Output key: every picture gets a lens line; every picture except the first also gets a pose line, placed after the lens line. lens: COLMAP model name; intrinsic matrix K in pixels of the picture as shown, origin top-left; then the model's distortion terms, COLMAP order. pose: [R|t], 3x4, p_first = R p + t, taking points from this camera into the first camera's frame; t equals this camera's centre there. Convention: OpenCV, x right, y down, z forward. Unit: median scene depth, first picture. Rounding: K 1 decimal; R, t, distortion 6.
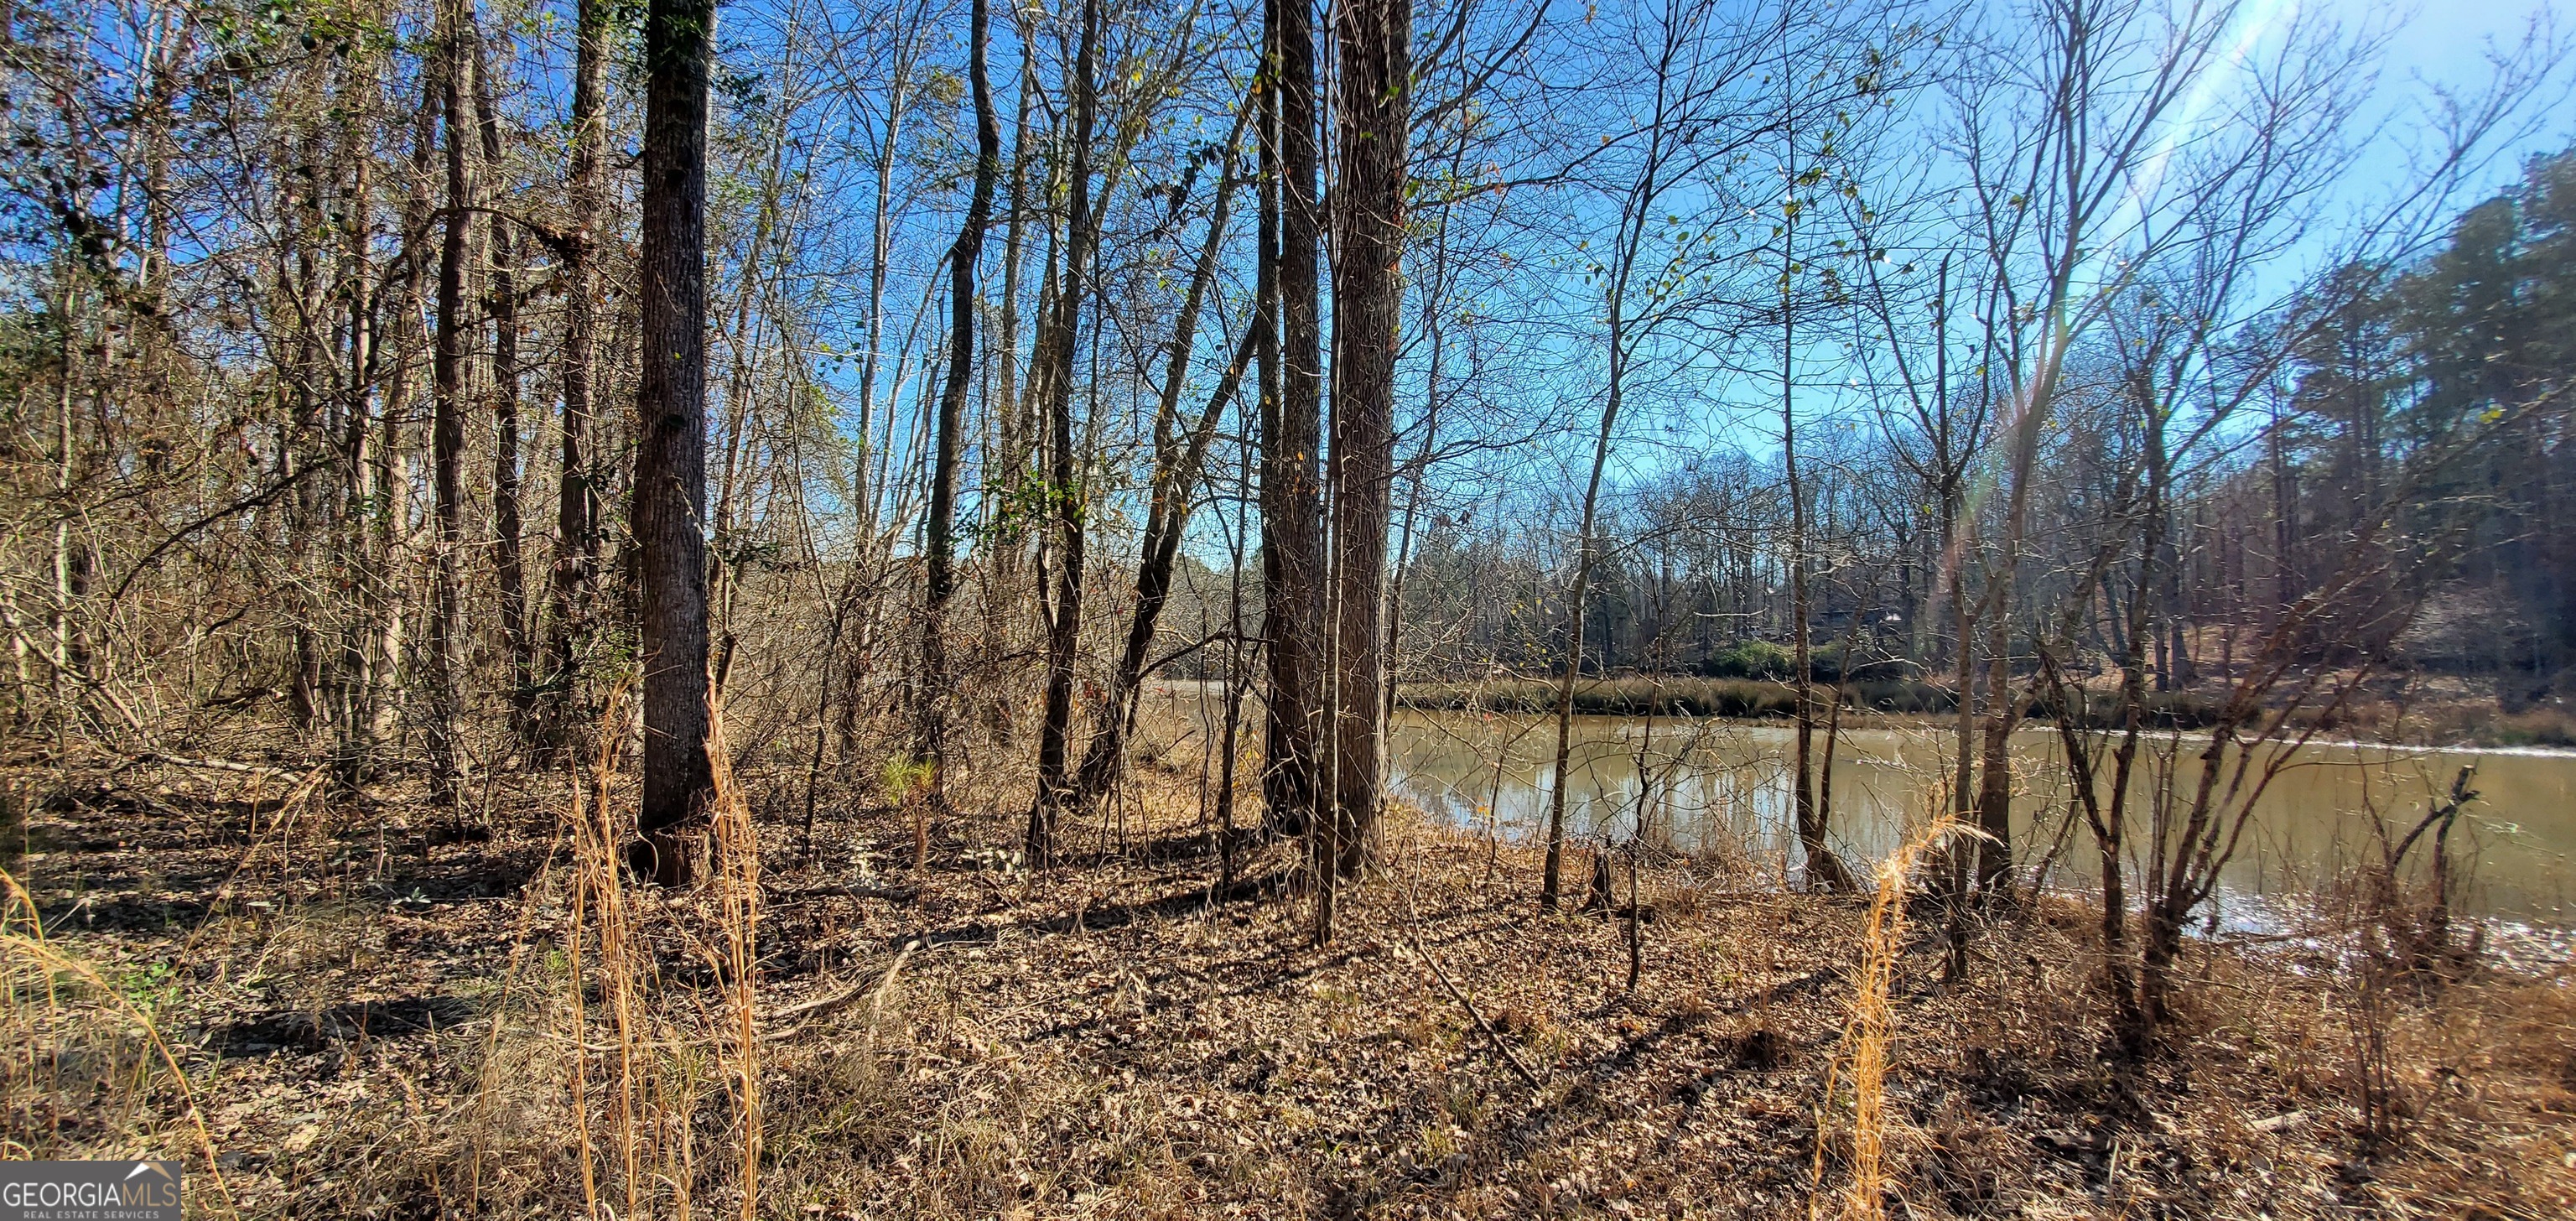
lens RADIAL K [[1033.9, 0, 1274.1], [0, 1033.9, 623.0], [0, 0, 1]] dist [0.001285, -0.001620]
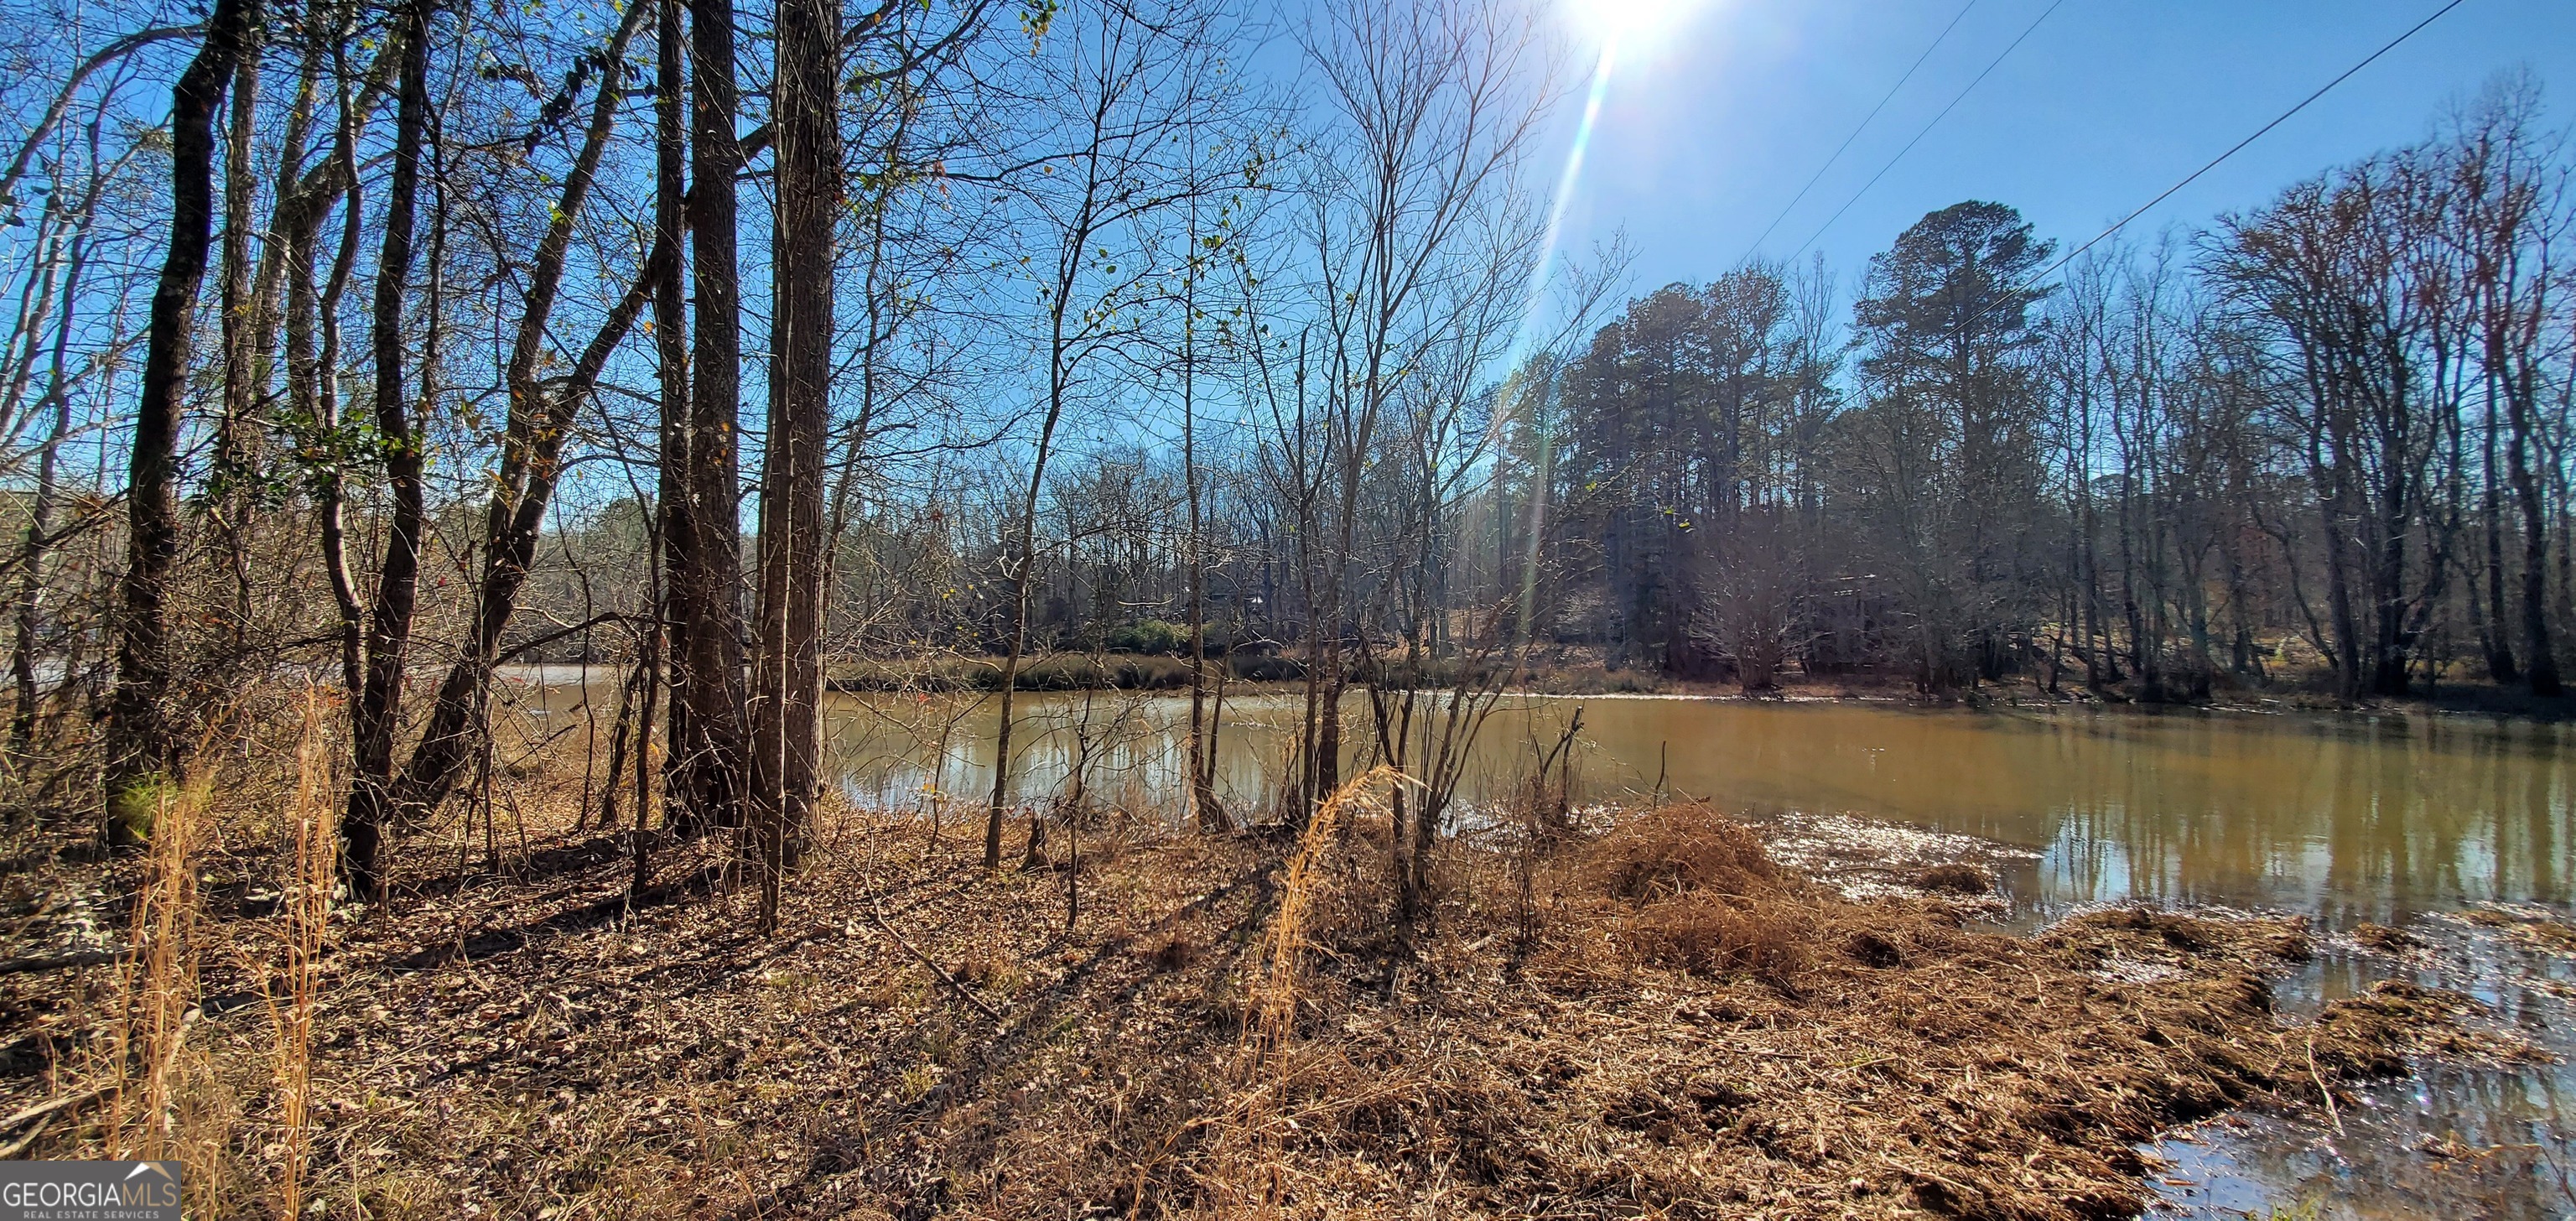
lens RADIAL K [[1033.9, 0, 1284.6], [0, 1033.9, 616.0], [0, 0, 1]] dist [0.001285, -0.001620]
pose [[0.843813, 0.007634, 0.536582, -0.056768], [-0.015803, 0.999819, 0.010627, -0.008819], [-0.536404, -0.017447, 0.843781, -0.074593]]
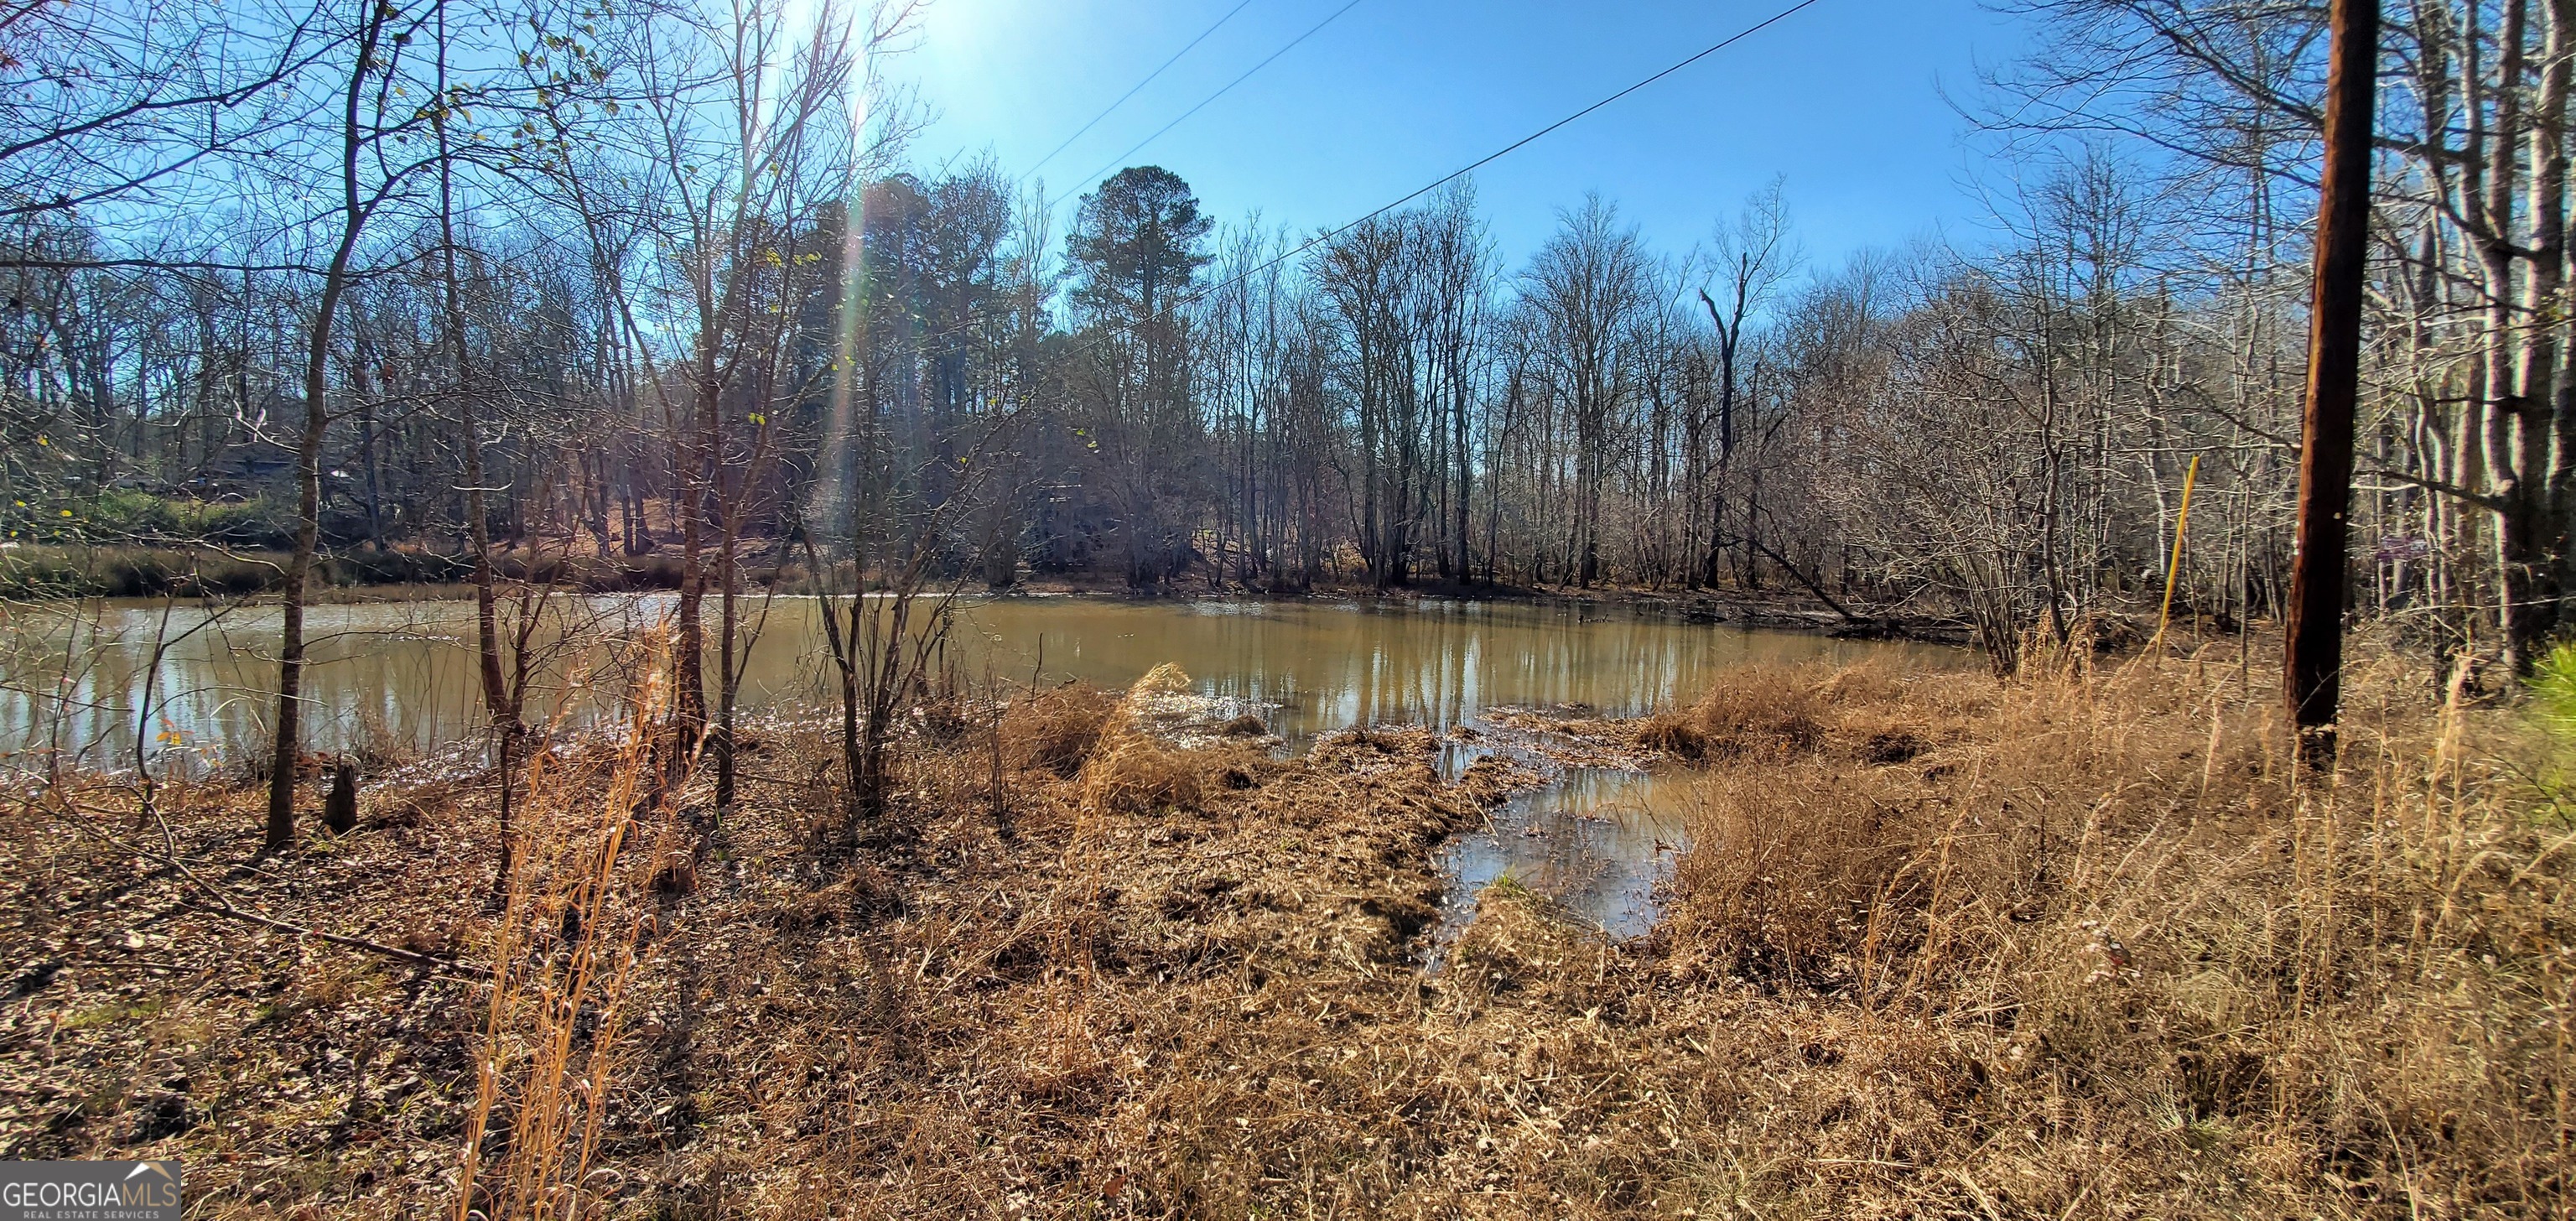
lens RADIAL K [[1033.9, 0, 1279.1], [0, 1033.9, 613.1], [0, 0, 1]] dist [0.001285, -0.001620]
pose [[0.275595, -0.061601, 0.959298, -0.274960], [-0.054122, 0.995367, 0.079466, -0.009826], [-0.959749, -0.073820, 0.270984, 0.039679]]
